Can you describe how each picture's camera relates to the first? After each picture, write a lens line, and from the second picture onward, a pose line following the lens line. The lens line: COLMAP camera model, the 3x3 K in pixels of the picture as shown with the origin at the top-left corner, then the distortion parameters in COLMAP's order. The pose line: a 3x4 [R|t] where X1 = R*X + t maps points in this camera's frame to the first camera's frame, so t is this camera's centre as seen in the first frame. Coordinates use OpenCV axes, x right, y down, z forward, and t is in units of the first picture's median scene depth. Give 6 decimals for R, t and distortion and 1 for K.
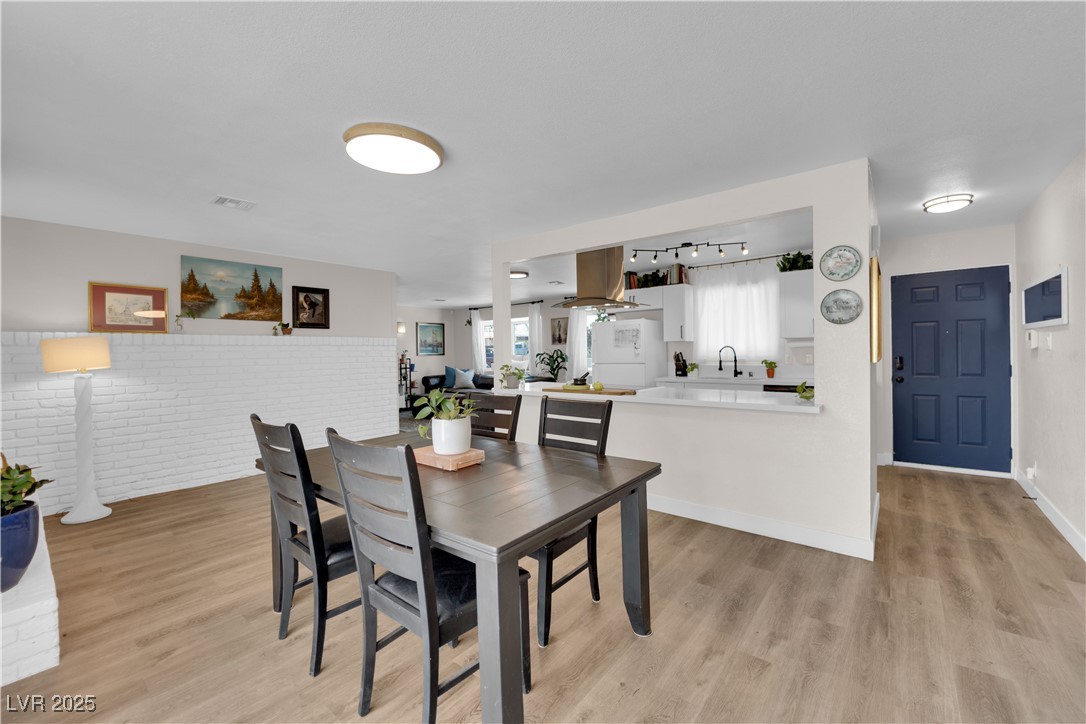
lens RADIAL K [[440.1, 0, 547.2], [0, 440.1, 356.4], [0, 0, 1]] dist [-0.007511, -0.005231]
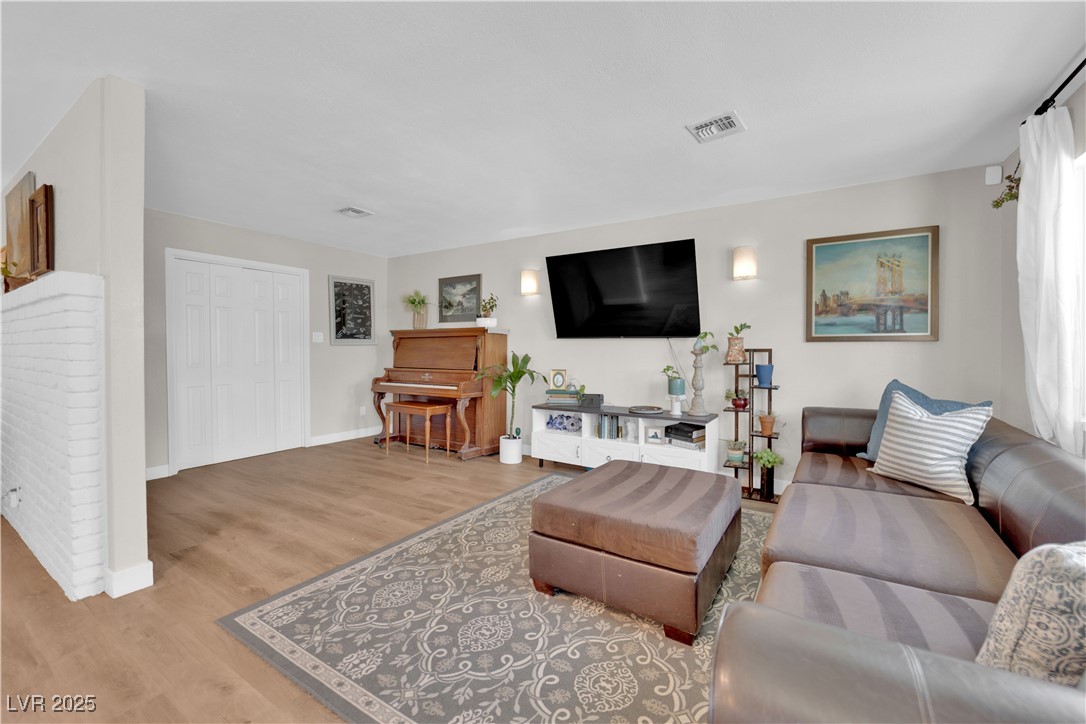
lens RADIAL K [[438.6, 0, 547.0], [0, 438.6, 356.6], [0, 0, 1]] dist [-0.014233, -0.000685]
pose [[0.114223, 0.029781, -0.993009, 0.016862], [-0.016531, 0.999469, 0.028073, 0.007124], [0.993318, 0.013209, 0.114655, 1.540297]]
